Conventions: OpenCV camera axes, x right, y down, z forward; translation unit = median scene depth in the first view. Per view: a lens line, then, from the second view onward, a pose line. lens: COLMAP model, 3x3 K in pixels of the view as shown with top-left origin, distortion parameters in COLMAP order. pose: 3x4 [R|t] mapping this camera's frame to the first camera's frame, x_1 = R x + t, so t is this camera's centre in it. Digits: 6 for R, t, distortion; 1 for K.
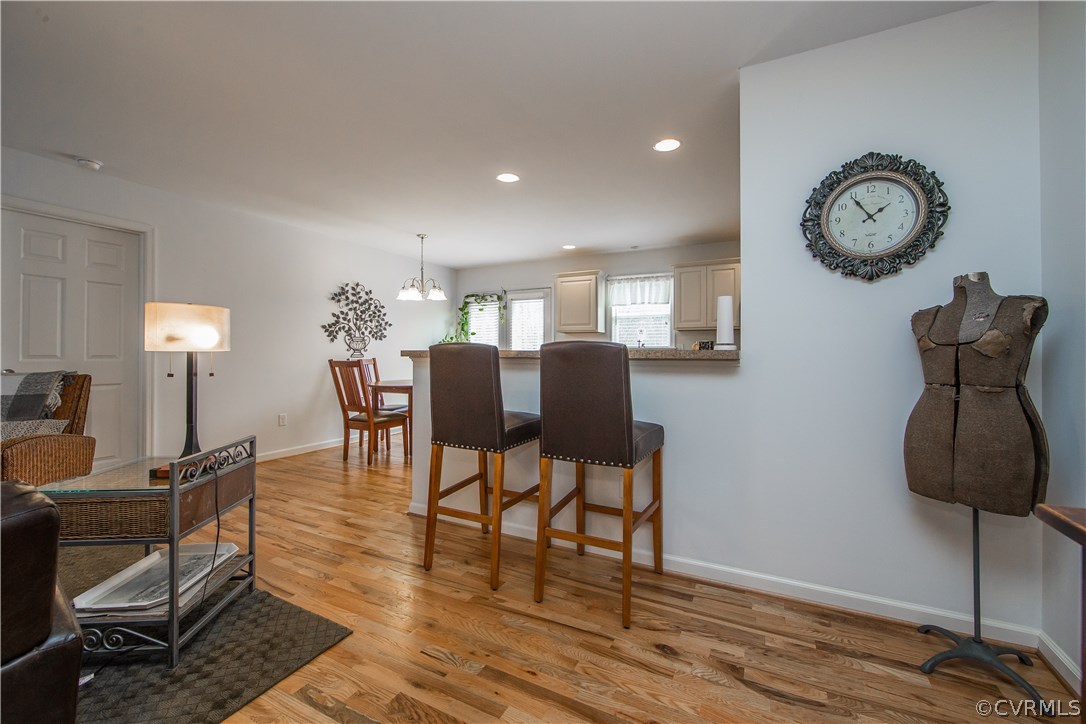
lens RADIAL K [[435.1, 0, 544.0], [0, 435.1, 350.8], [0, 0, 1]] dist [-0.007803, 0.000173]
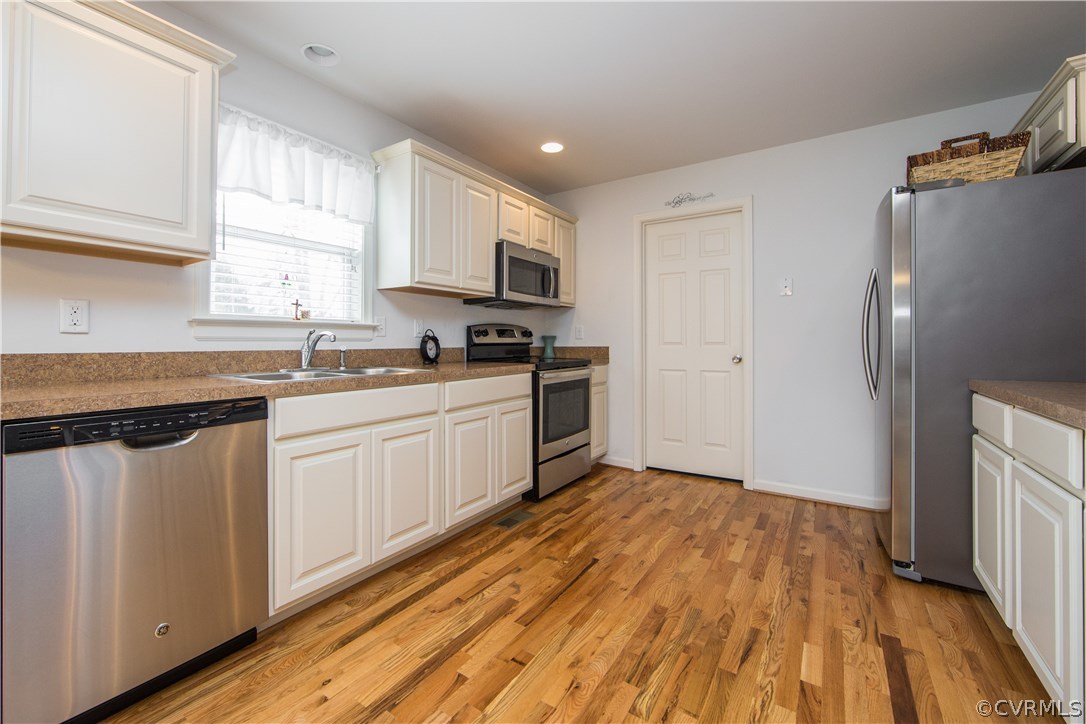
lens RADIAL K [[446.6, 0, 522.0], [0, 446.6, 335.4], [0, 0, 1]] dist [-0.001686, 0.000096]
pose [[0.150301, 0.011606, 0.988572, -0.146810], [-0.007306, 0.999917, -0.010628, 0.008439], [-0.988613, -0.005625, 0.150373, 0.796404]]
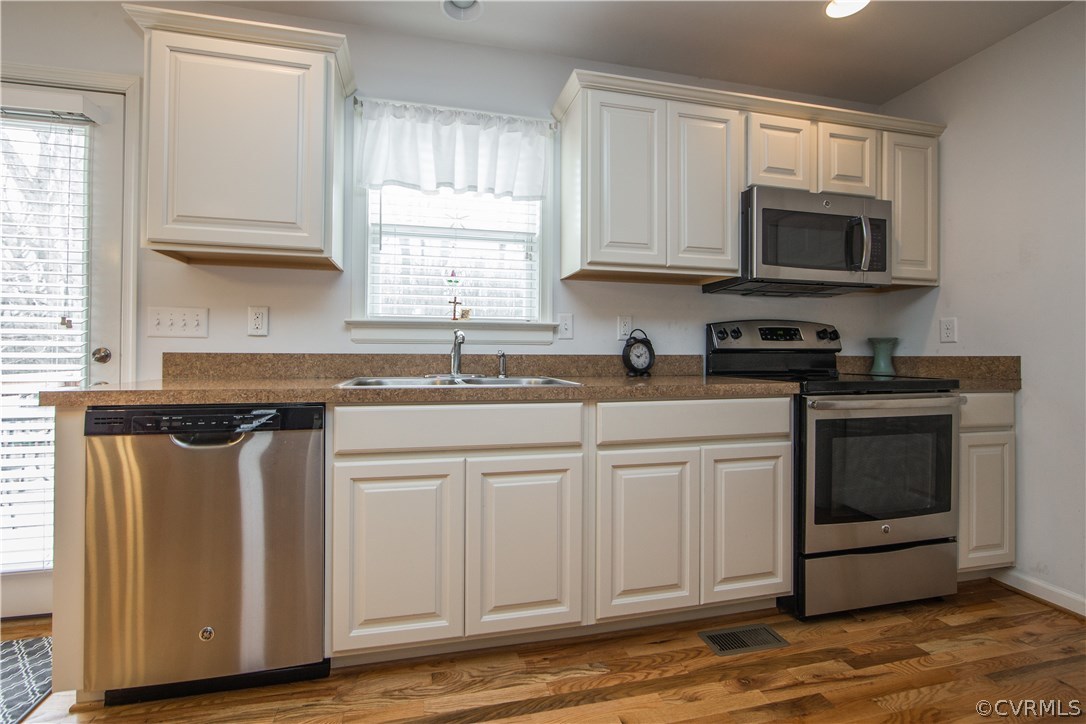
lens RADIAL K [[464.2, 0, 528.7], [0, 464.2, 349.3], [0, 0, 1]] dist [-0.008003, 0.001144]
pose [[0.773778, 0.006085, 0.633427, 0.037244], [-0.007156, 0.999974, -0.000865, 0.015243], [-0.633416, -0.003864, 0.773802, 0.729966]]
